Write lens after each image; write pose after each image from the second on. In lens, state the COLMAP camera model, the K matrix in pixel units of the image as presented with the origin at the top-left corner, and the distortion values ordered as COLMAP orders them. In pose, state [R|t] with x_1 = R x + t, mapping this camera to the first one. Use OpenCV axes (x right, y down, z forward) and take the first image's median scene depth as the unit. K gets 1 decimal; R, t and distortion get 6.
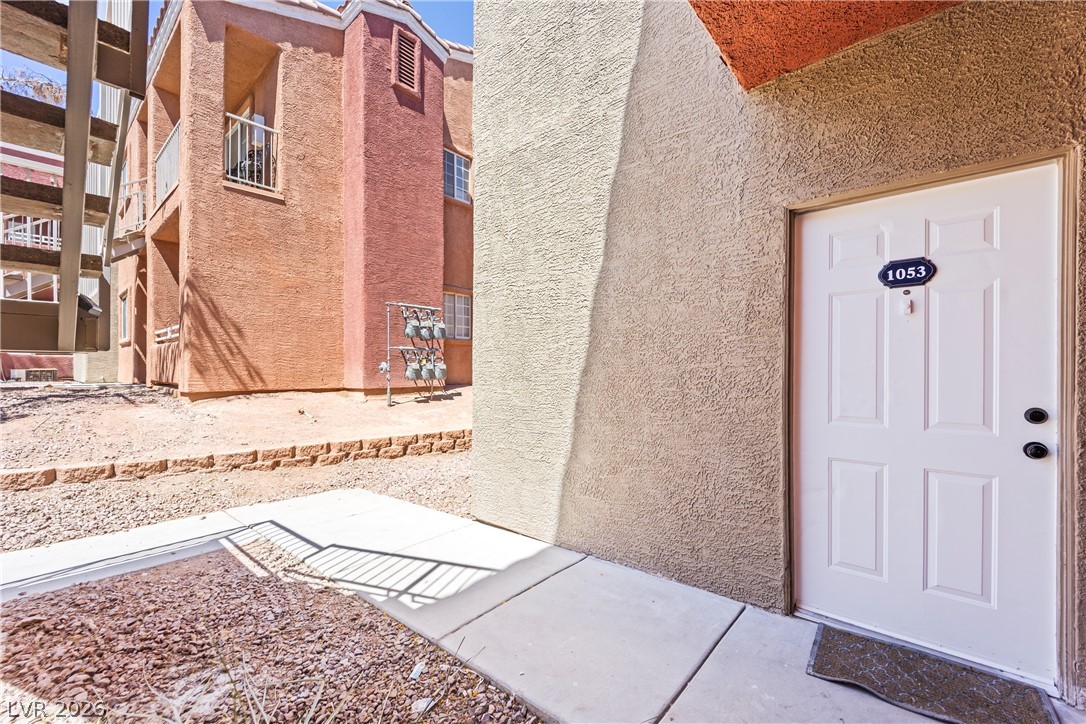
lens RADIAL K [[432.9, 0, 545.4], [0, 432.9, 369.0], [0, 0, 1]] dist [0.002934, -0.005147]
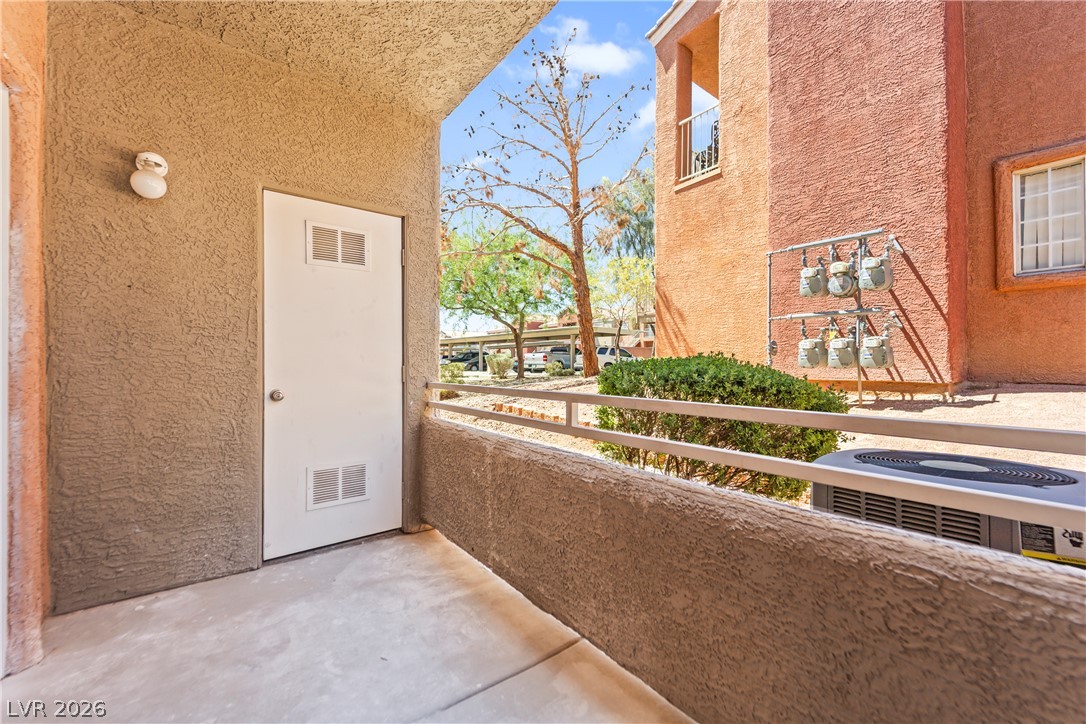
lens RADIAL K [[432.9, 0, 540.6], [0, 432.9, 365.6], [0, 0, 1]] dist [0.002934, -0.005147]
pose [[-0.213431, 0.002668, -0.976955, 0.363403], [0.000407, 0.999996, 0.002643, 0.021645], [0.976958, 0.000167, -0.213431, 0.762491]]
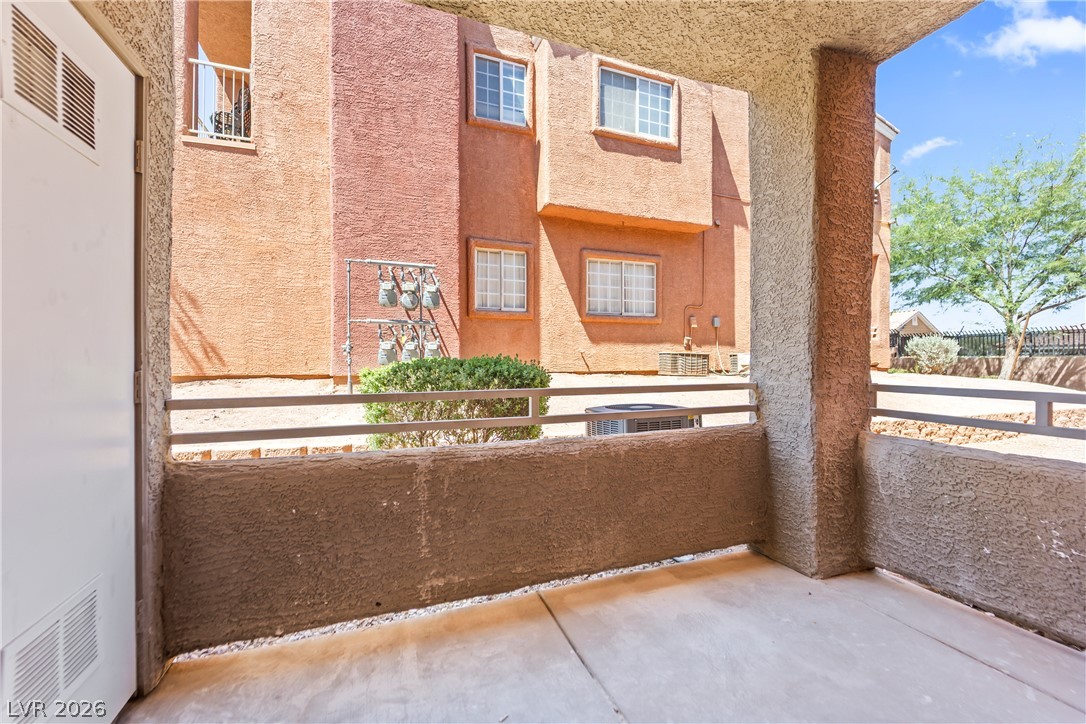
lens RADIAL K [[432.9, 0, 543.5], [0, 432.9, 363.3], [0, 0, 1]] dist [0.002934, -0.005147]
pose [[0.876620, 0.002201, -0.481179, 0.271198], [0.001115, 0.999978, 0.006605, 0.018572], [0.481183, -0.006326, 0.876598, 0.492705]]
